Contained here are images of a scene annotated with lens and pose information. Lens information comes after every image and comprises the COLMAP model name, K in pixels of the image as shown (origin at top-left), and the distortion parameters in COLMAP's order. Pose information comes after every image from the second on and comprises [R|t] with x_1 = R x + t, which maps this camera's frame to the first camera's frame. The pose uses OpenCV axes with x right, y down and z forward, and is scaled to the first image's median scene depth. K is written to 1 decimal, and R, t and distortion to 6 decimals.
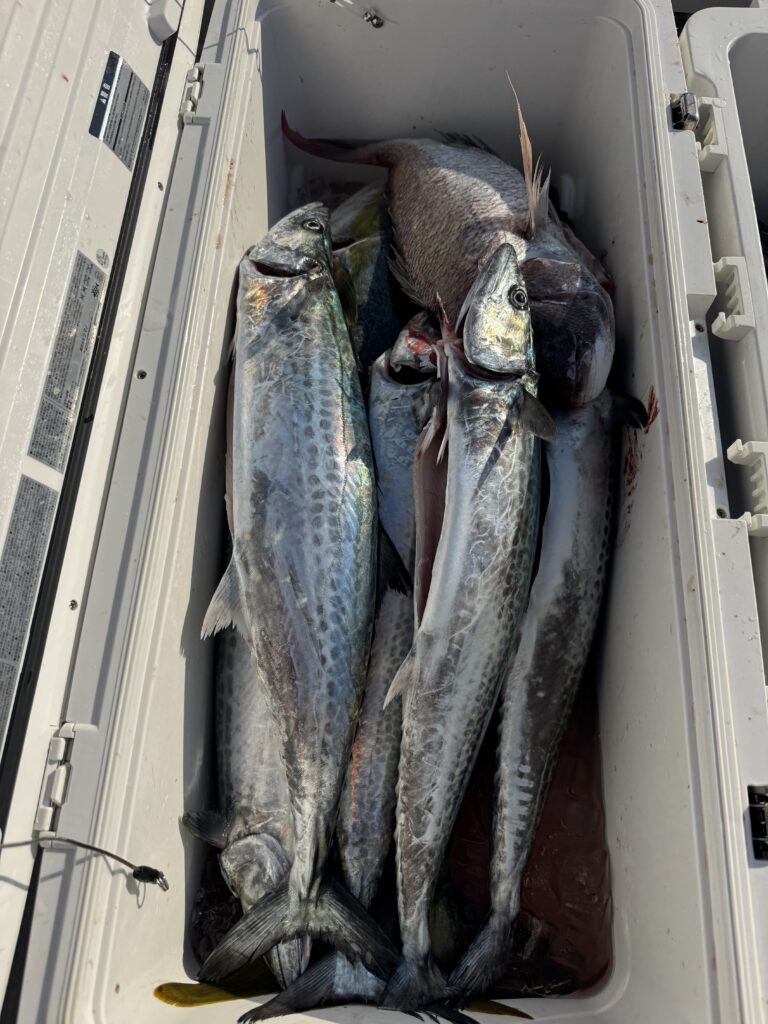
lens RADIAL K [[721.1, 0, 384.0], [0, 721.1, 512.0], [0, 0, 1]] dist [0.006717, 0.001106]
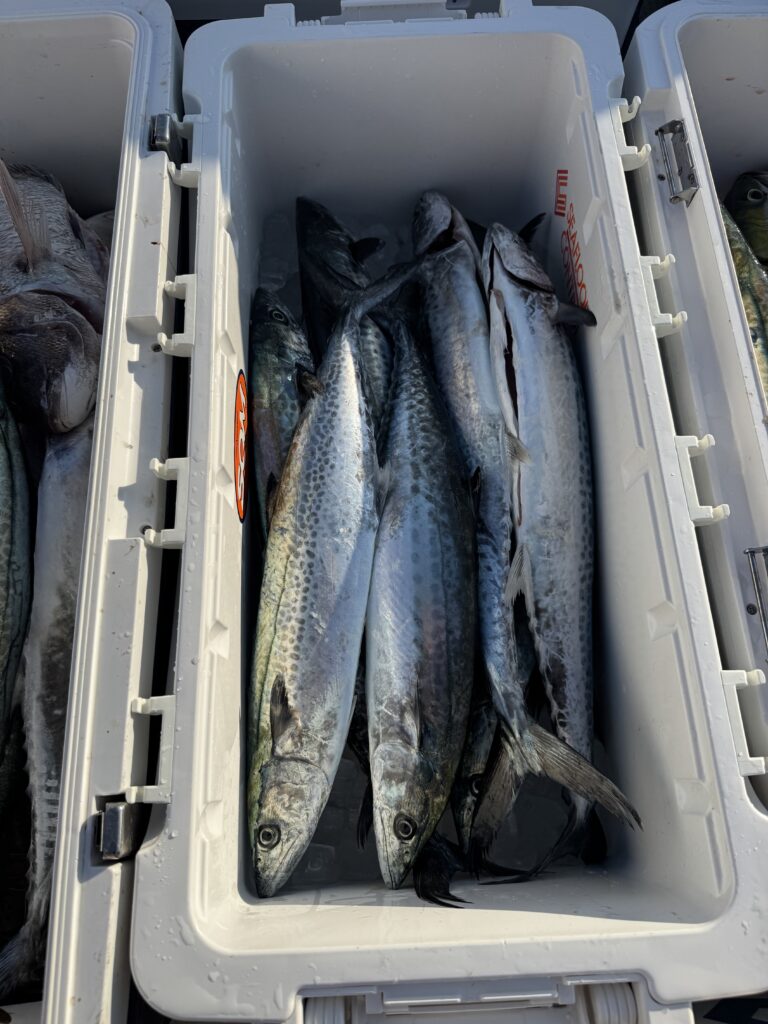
lens RADIAL K [[704.6, 0, 384.0], [0, 704.6, 512.0], [0, 0, 1]] dist [-0.001491, 0.003062]
pose [[0.994688, -0.102226, 0.012073, 0.710593], [0.101855, 0.994401, 0.028145, -0.015771], [-0.014882, -0.026766, 0.999531, -0.018998]]
